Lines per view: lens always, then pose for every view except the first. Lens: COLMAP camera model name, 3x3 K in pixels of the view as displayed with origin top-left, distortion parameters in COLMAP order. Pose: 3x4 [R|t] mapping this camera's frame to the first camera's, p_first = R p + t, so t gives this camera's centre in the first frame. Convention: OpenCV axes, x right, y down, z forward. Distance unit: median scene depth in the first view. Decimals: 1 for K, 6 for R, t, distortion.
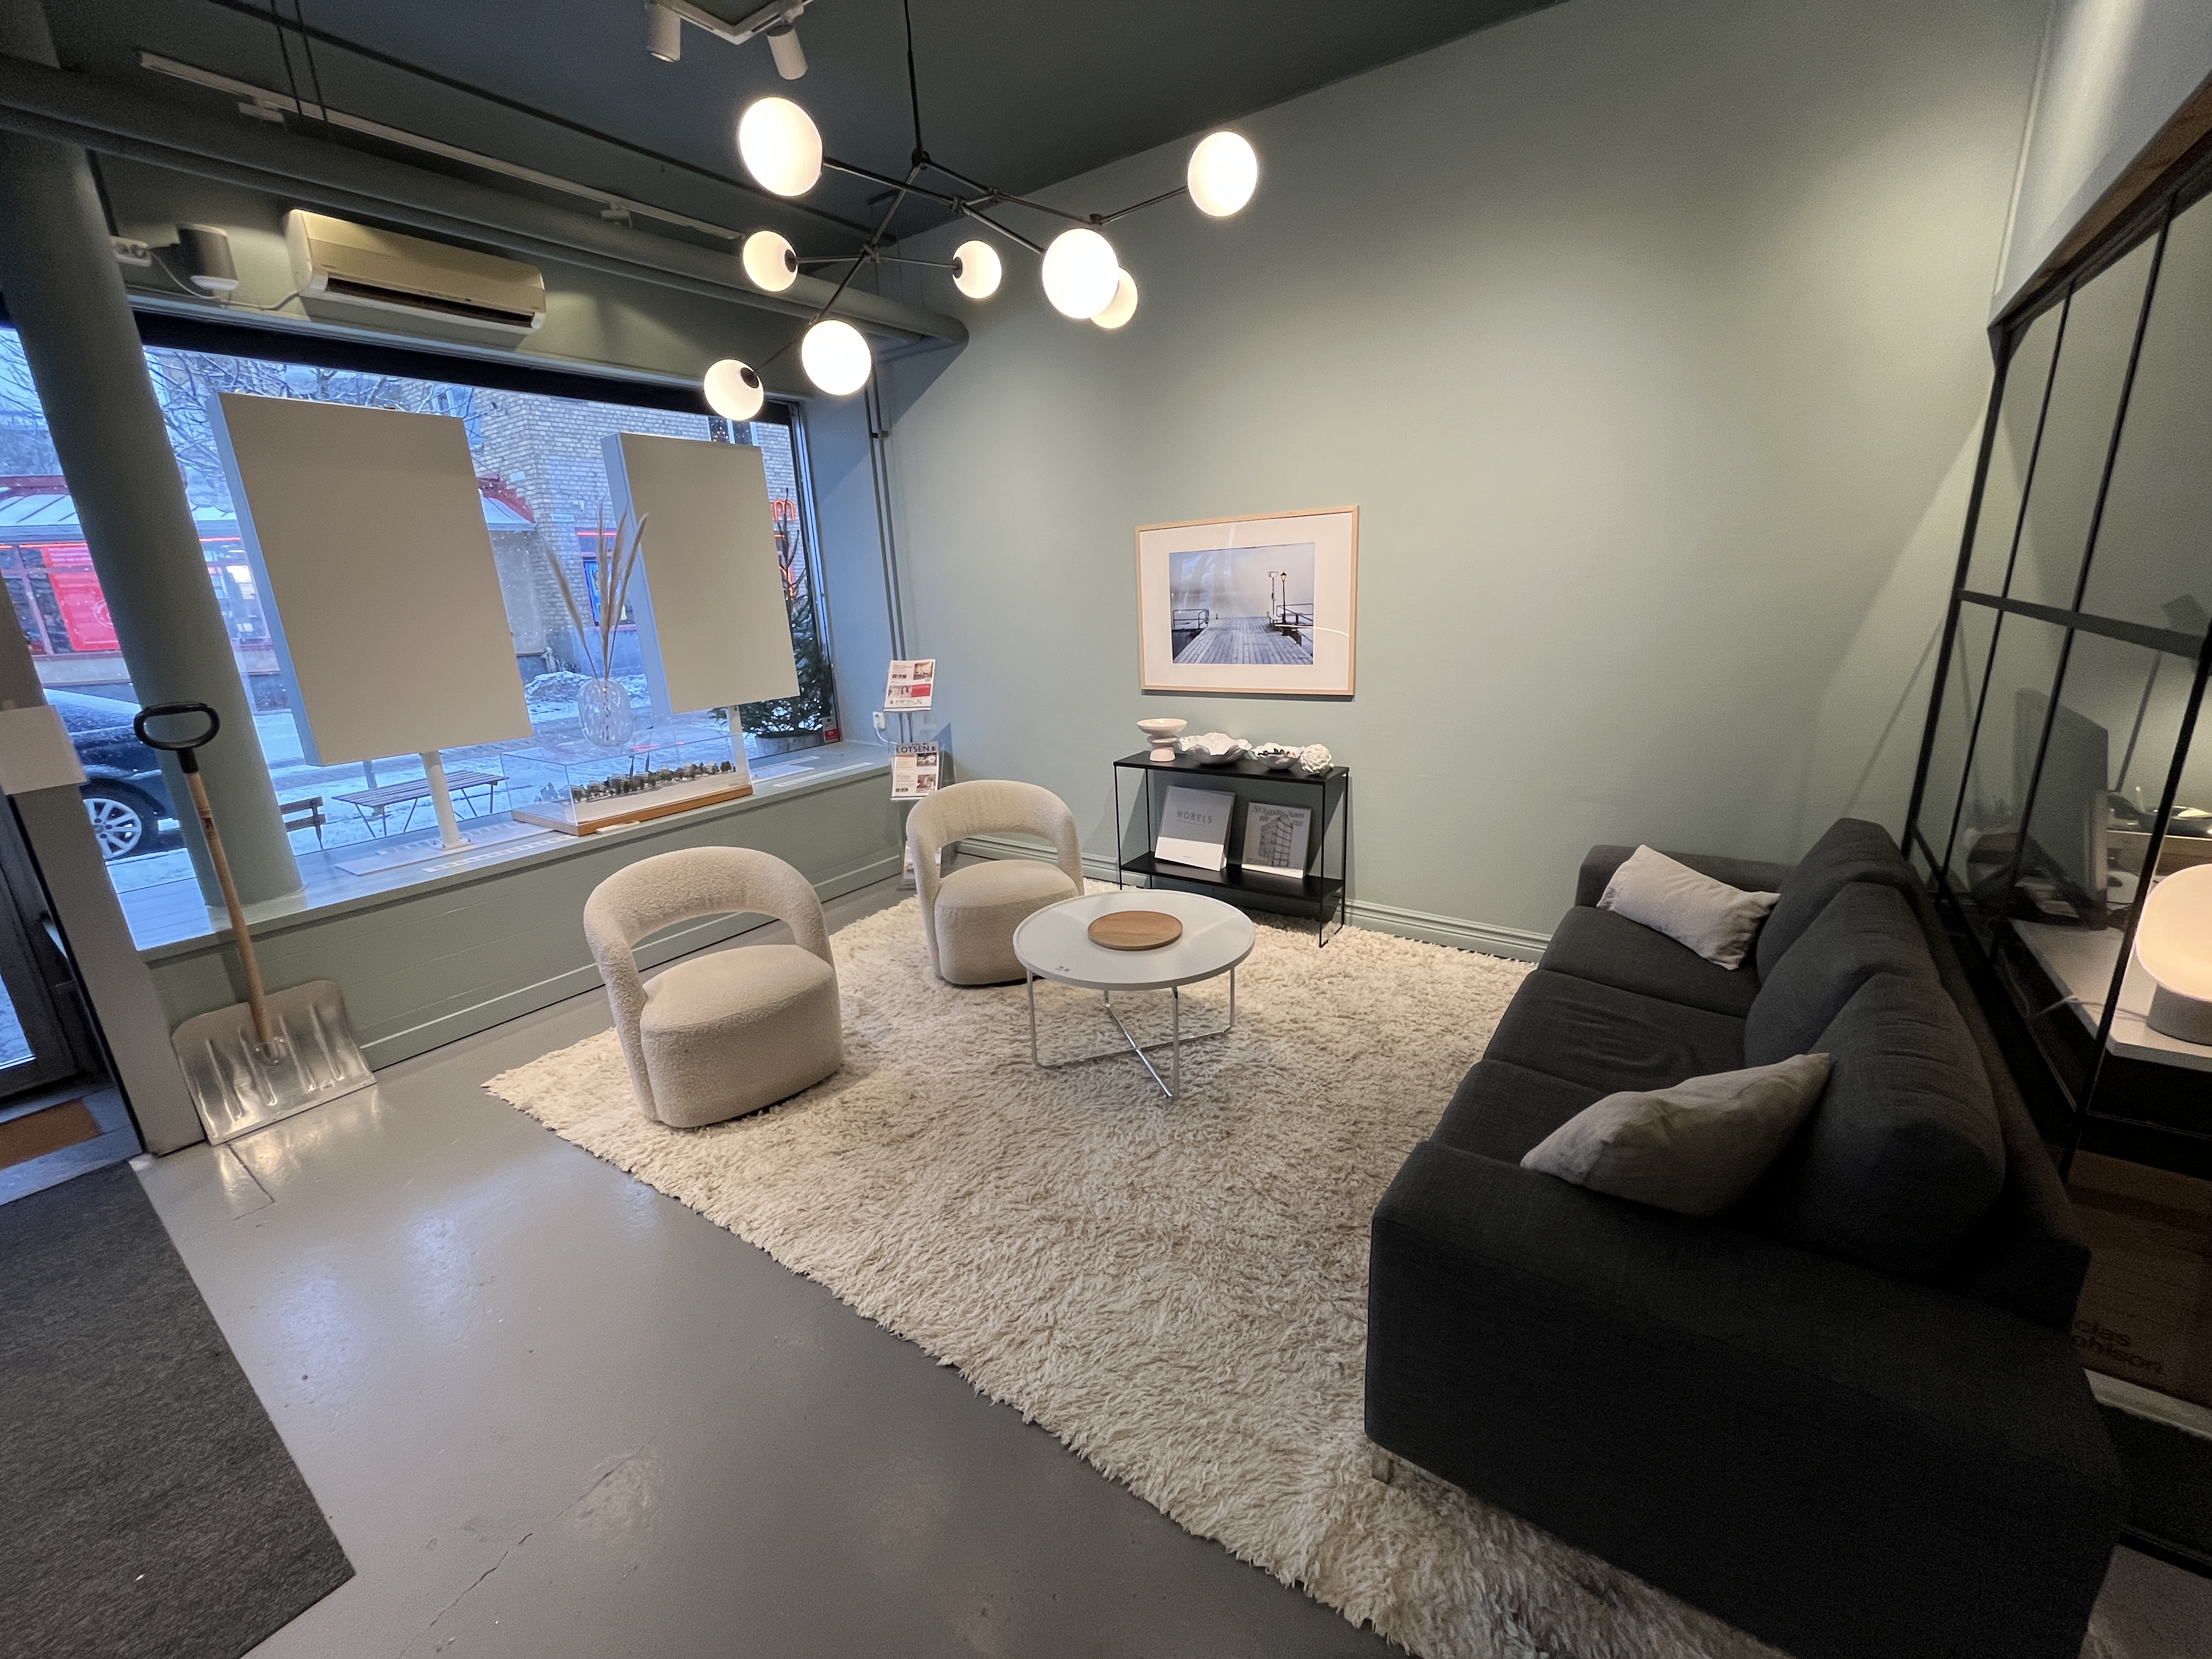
lens RADIAL K [[895.4, 0, 1105.1], [0, 895.4, 826.0], [0, 0, 1]] dist [-0.003747, -0.000165]
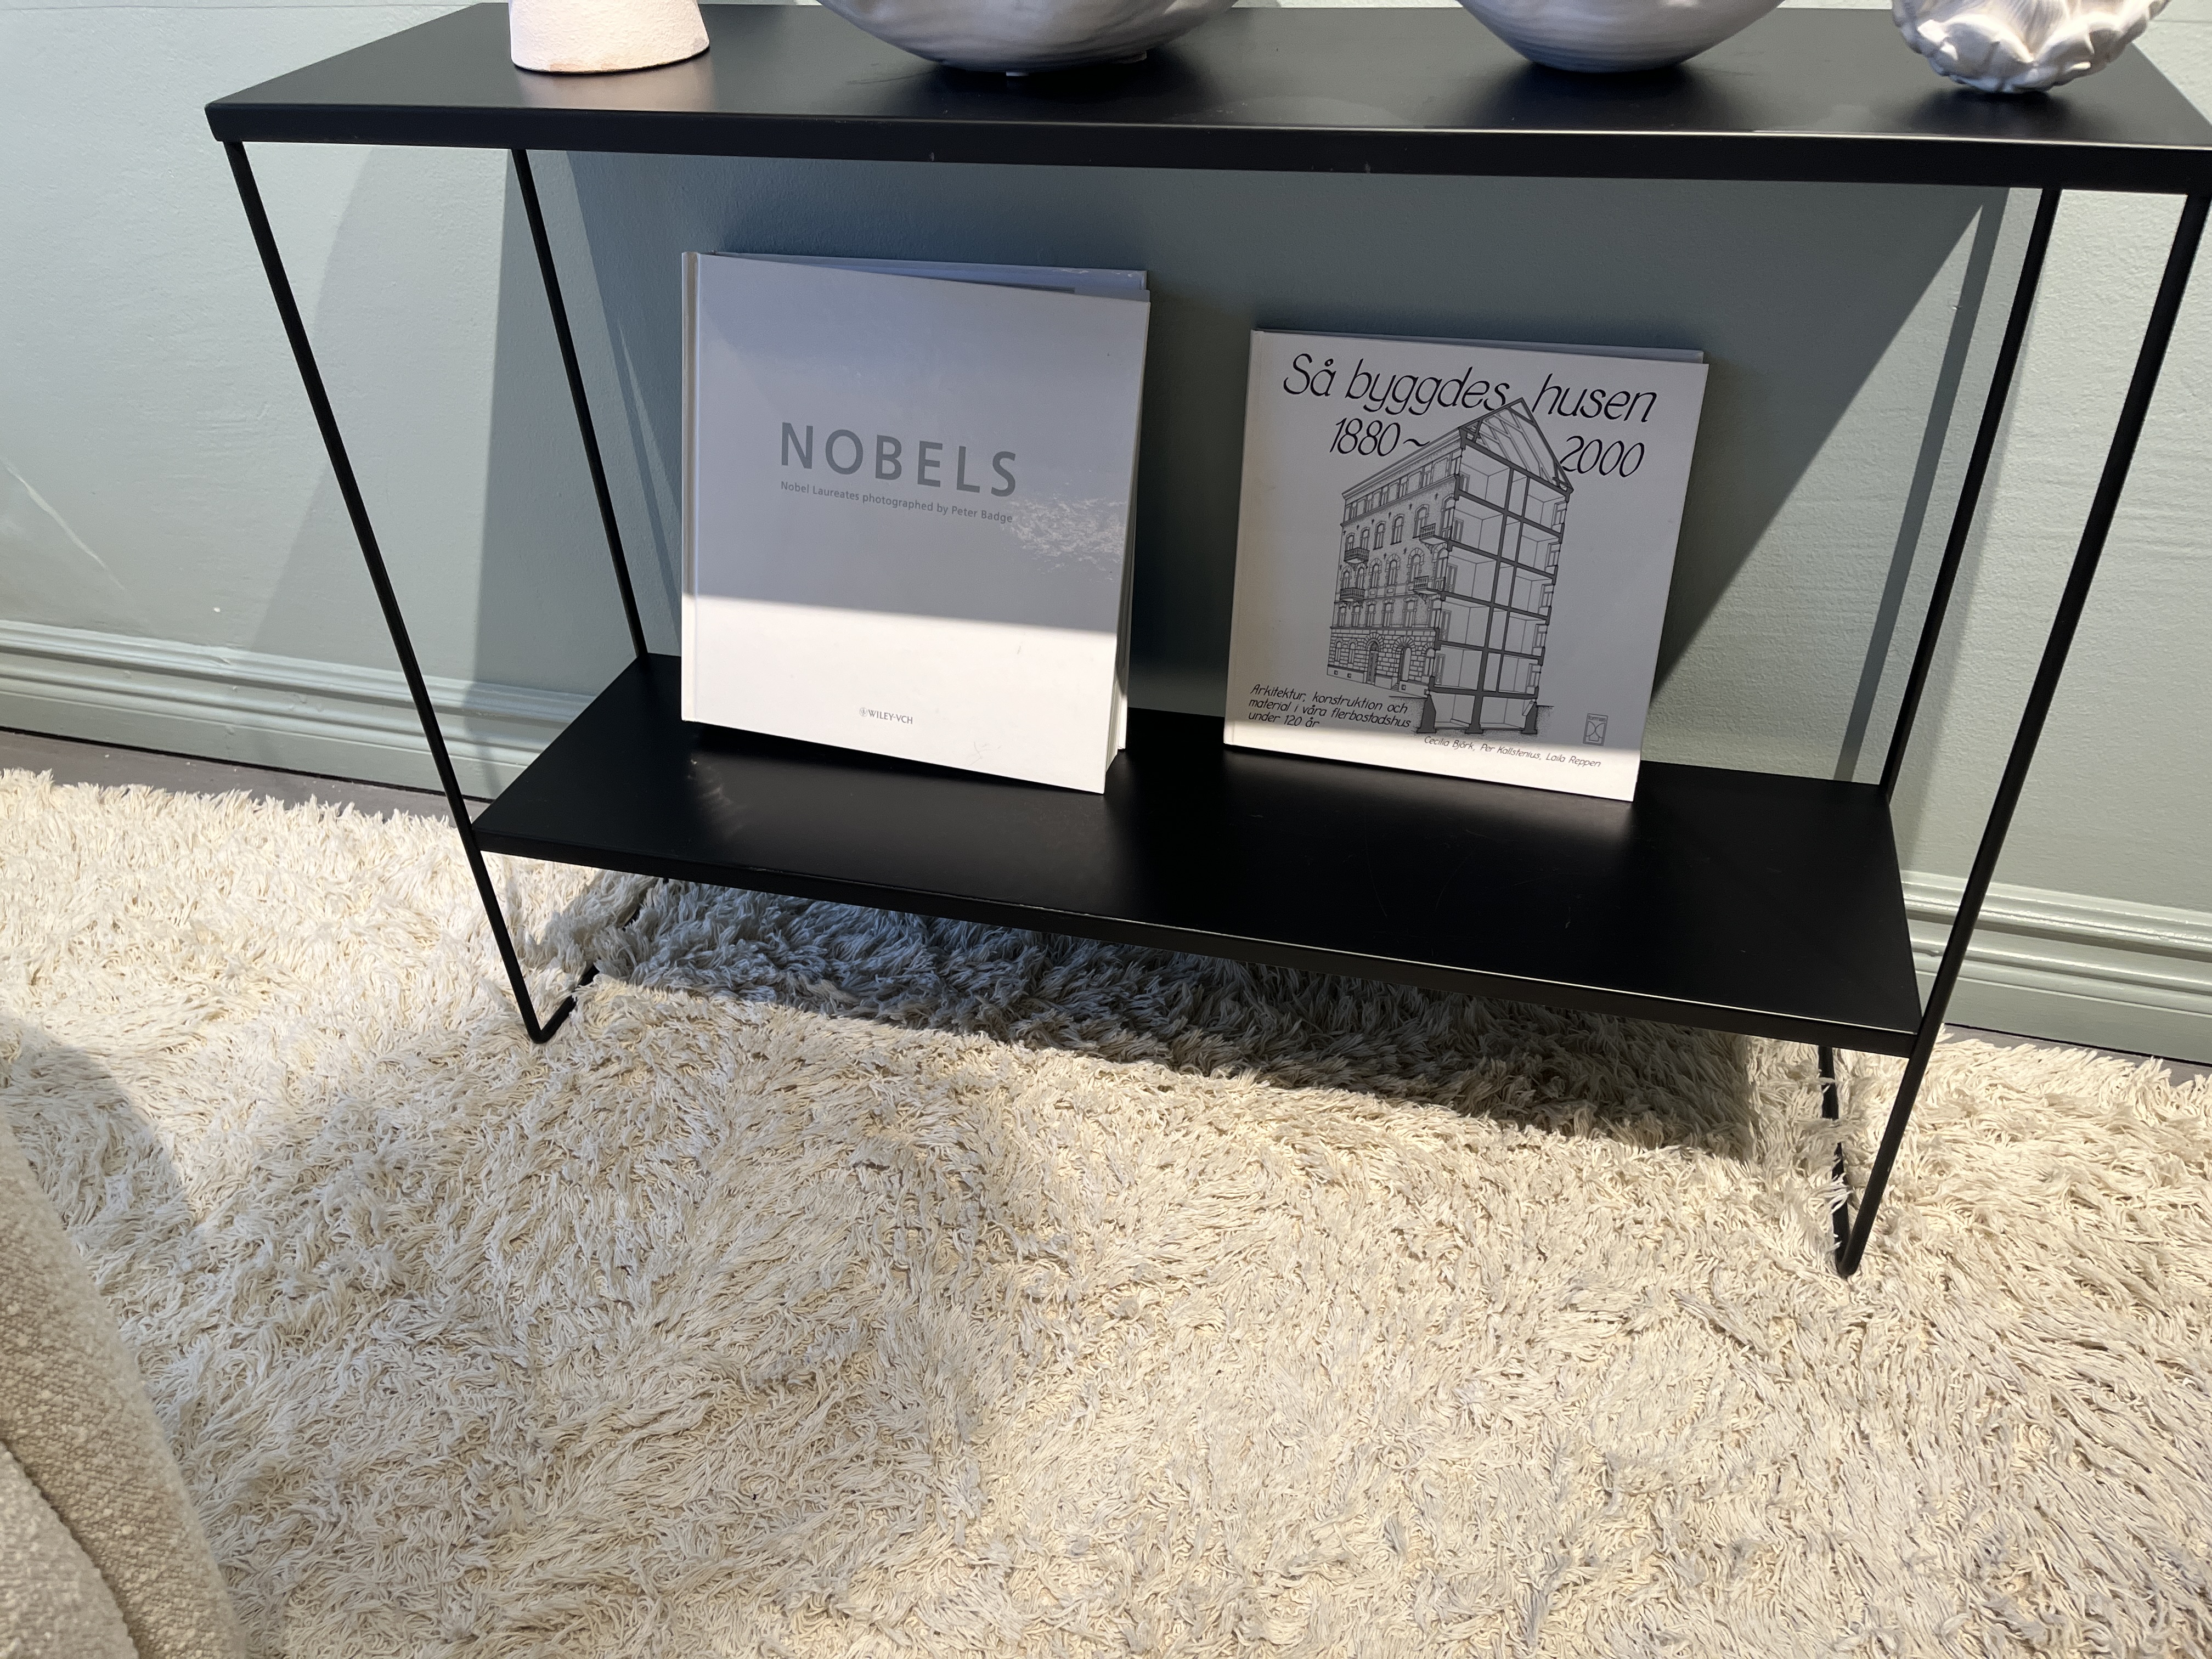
lens RADIAL K [[1671.7, 0, 1103.2], [0, 1671.7, 814.7], [0, 0, 1]] dist [0.066771, -0.097677]
pose [[0.949180, -0.180521, 0.257816, 0.057402], [0.086343, 0.937084, 0.338257, -0.057418], [-0.302657, -0.298806, 0.905049, 0.861295]]
